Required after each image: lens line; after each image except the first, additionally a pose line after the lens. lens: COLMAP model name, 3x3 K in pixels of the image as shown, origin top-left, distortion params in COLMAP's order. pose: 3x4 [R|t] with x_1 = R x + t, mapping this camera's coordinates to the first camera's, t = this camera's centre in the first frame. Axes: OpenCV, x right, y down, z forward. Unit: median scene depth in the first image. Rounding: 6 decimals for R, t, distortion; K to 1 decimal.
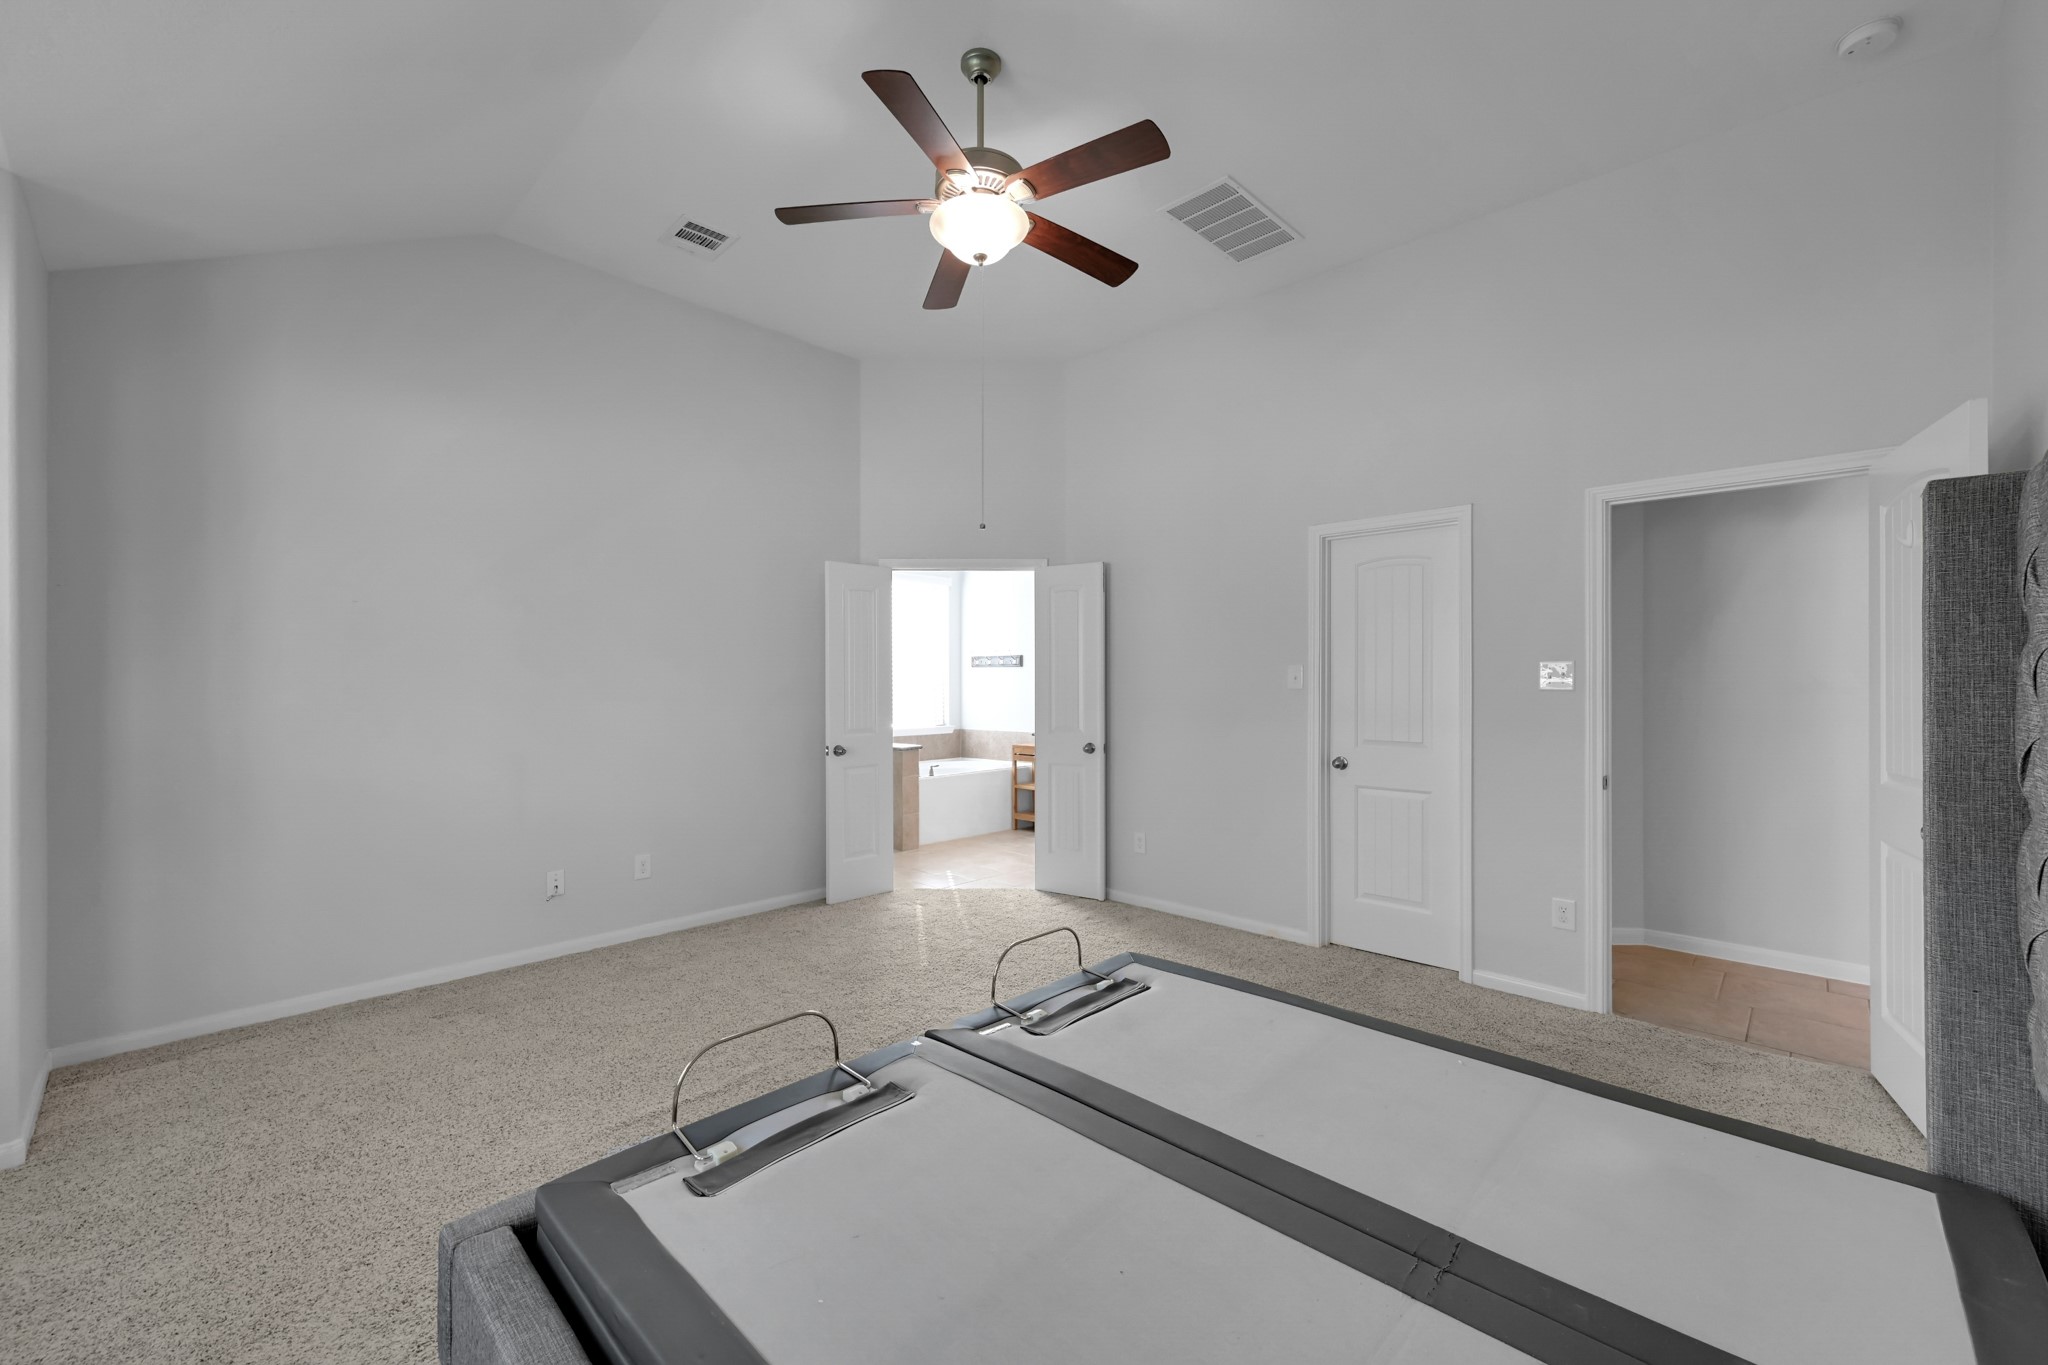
lens RADIAL K [[811.1, 0, 1019.2], [0, 811.1, 682.5], [0, 0, 1]] dist [0.001104, -0.000122]
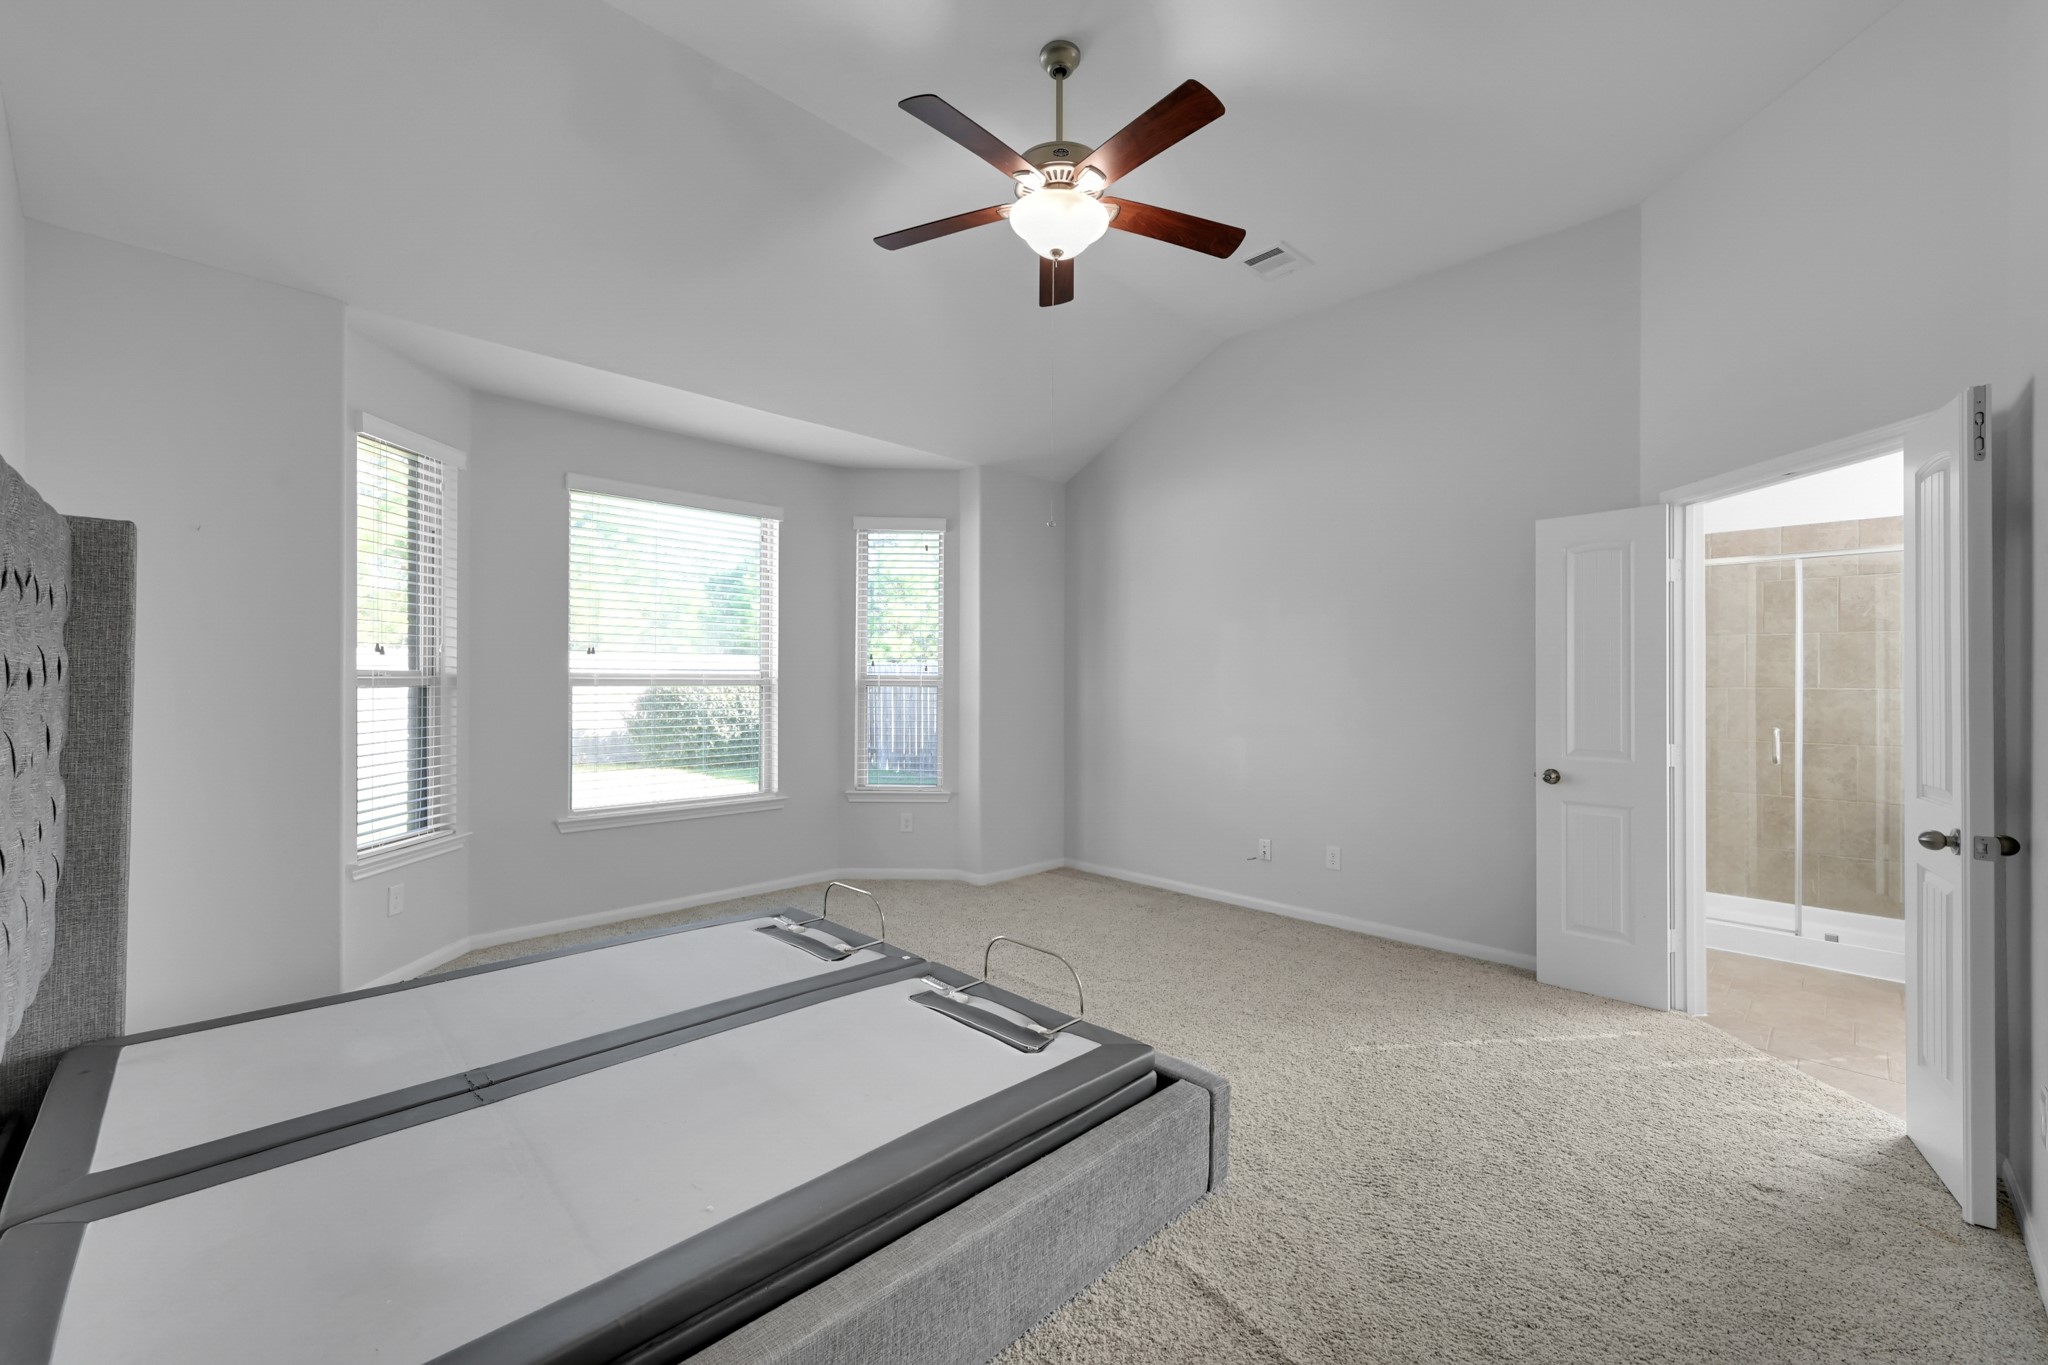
lens RADIAL K [[811.1, 0, 1019.2], [0, 811.1, 682.5], [0, 0, 1]] dist [0.001104, -0.000122]
pose [[-0.024825, -0.001407, -0.999691, 0.563521], [-0.003210, 0.999994, -0.001328, 0.002388], [0.999687, 0.003176, -0.024830, 0.583774]]
